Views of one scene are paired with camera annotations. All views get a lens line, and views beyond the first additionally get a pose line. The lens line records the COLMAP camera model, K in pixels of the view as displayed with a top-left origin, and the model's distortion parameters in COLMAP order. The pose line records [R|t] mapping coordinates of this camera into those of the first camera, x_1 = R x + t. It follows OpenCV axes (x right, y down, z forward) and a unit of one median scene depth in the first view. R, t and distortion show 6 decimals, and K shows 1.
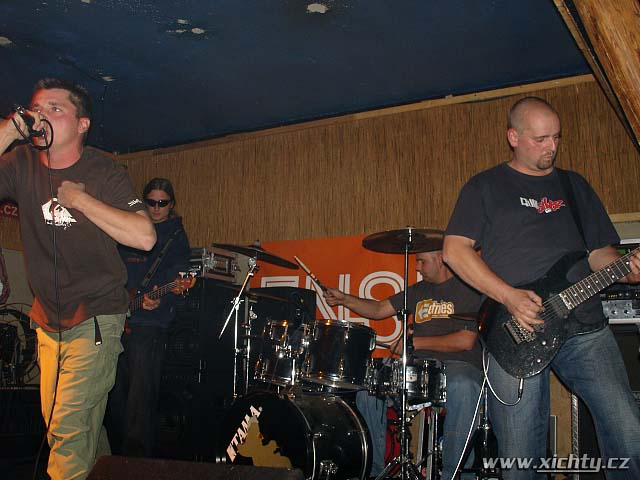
lens RADIAL K [[788.2, 0, 322.0], [0, 788.2, 238.6], [0, 0, 1]] dist [-0.144032, 0.000000]
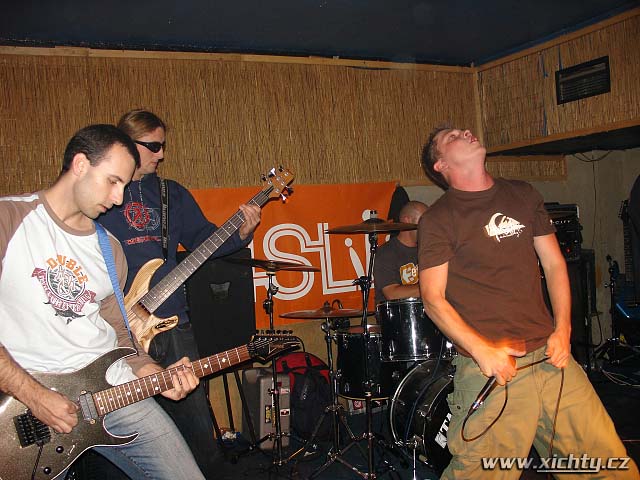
lens RADIAL K [[668.2, 0, 316.4], [0, 668.2, 237.1], [0, 0, 1]] dist [-0.141336, 0.000000]
pose [[0.581778, -0.039290, 0.812398, -0.584282], [-0.057173, 0.994386, 0.089034, -0.019652], [-0.811336, -0.098245, 0.576266, 0.487538]]
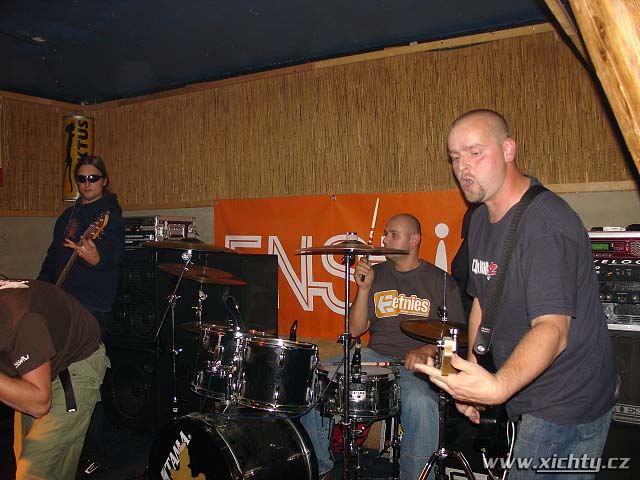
lens RADIAL K [[668.2, 0, 321.2], [0, 668.2, 246.3], [0, 0, 1]] dist [-0.141336, 0.000000]
pose [[0.999463, -0.026357, -0.019446, 0.063544], [0.029323, 0.984553, 0.172612, -0.084588], [0.014596, -0.173089, 0.984798, 0.205161]]
